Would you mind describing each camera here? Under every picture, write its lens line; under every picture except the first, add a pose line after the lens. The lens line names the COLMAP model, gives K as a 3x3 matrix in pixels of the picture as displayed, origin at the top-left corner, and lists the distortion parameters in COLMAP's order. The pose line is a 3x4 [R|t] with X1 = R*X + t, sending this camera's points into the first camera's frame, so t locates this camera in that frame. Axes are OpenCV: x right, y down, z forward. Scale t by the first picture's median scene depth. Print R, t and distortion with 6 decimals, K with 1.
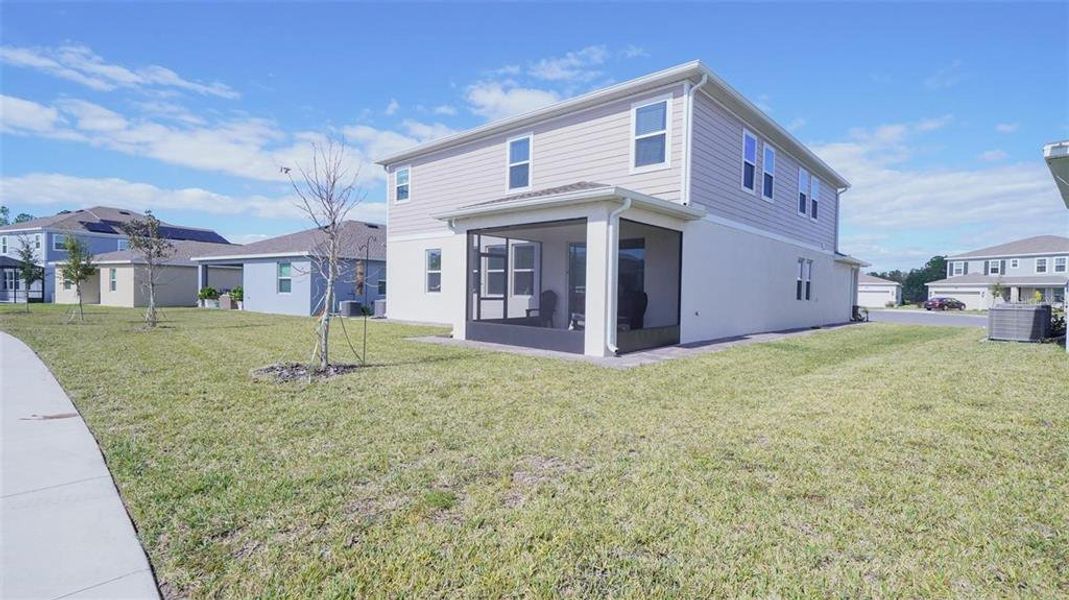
lens RADIAL K [[503.5, 0, 534.5], [0, 503.5, 300.0], [0, 0, 1]] dist [0.000385, 0.000016]
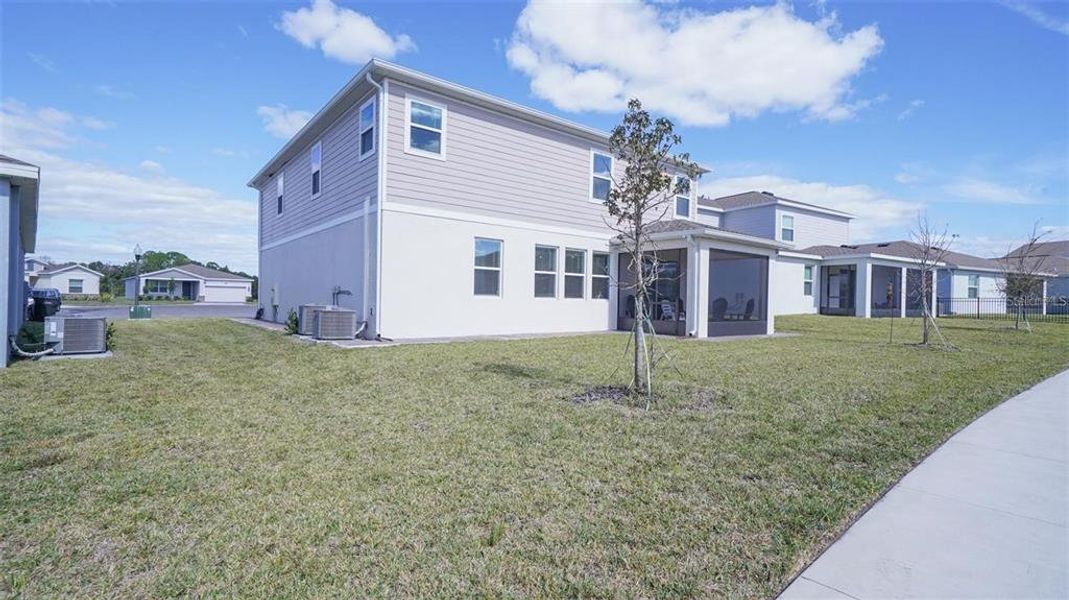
lens RADIAL K [[503.5, 0, 534.5], [0, 503.5, 300.0], [0, 0, 1]] dist [0.000385, 0.000016]
pose [[0.159637, -0.014971, 0.987062, -1.083421], [0.000074, 0.999885, 0.015153, -0.023038], [-0.987176, -0.002346, 0.159620, 0.934227]]
